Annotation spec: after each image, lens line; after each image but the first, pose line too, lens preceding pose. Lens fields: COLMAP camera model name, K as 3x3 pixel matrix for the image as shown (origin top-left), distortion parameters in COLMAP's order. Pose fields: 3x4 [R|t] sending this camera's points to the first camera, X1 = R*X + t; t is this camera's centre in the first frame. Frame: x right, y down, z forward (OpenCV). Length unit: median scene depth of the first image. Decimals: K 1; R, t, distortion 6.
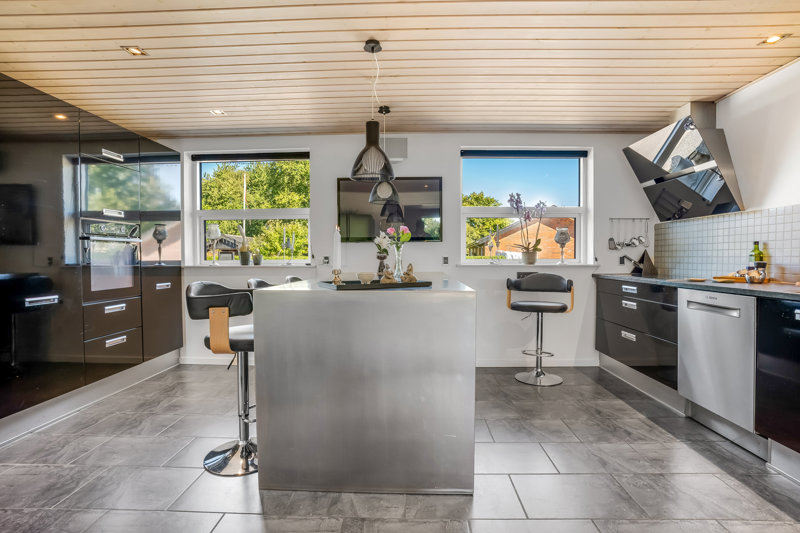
lens RADIAL K [[406.9, 0, 394.8], [0, 406.9, 265.1], [0, 0, 1]] dist [-0.015221, 0.000472]
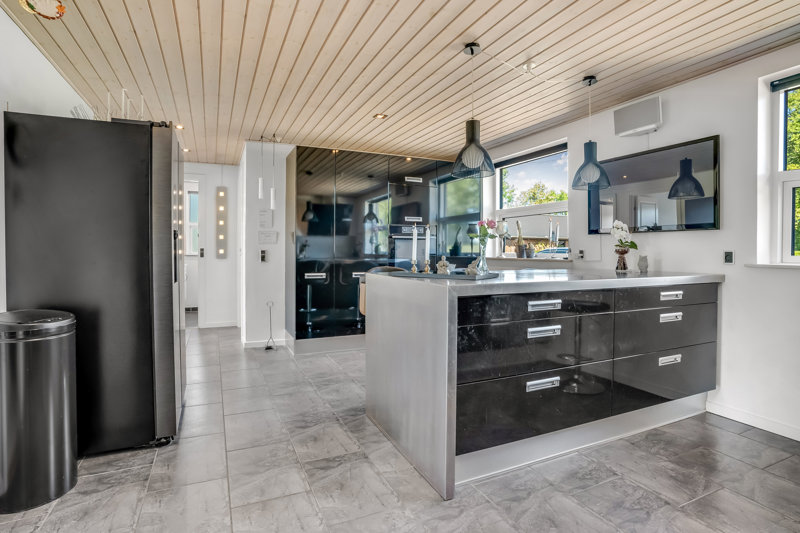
lens RADIAL K [[406.9, 0, 400.3], [0, 406.9, 255.5], [0, 0, 1]] dist [-0.015221, 0.000472]
pose [[0.456358, 0.017219, -0.889630, 0.492085], [-0.024054, 0.999686, 0.007010, -0.006233], [0.889471, 0.018200, 0.456629, 0.228714]]
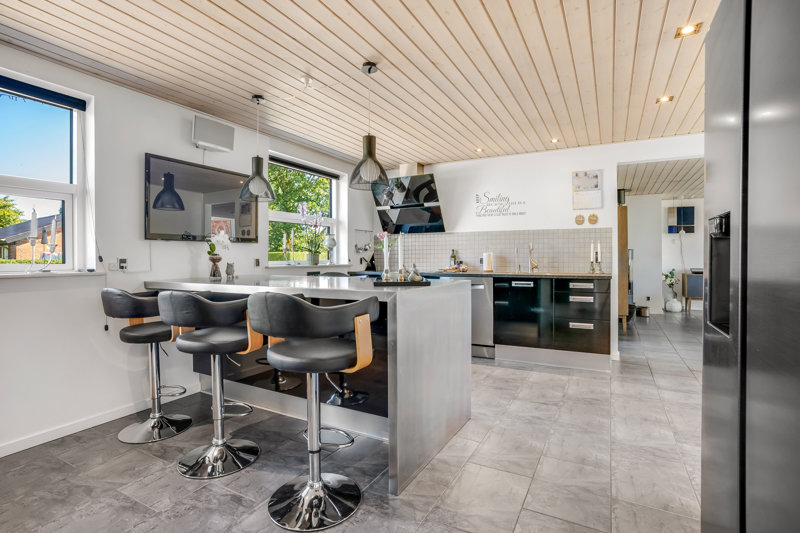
lens RADIAL K [[406.9, 0, 396.0], [0, 406.9, 262.4], [0, 0, 1]] dist [-0.015221, 0.000472]
pose [[0.444115, -0.011485, 0.895896, -0.620141], [0.024382, 0.999702, 0.000729, -0.004757], [-0.895638, 0.021520, 0.444263, 0.282811]]
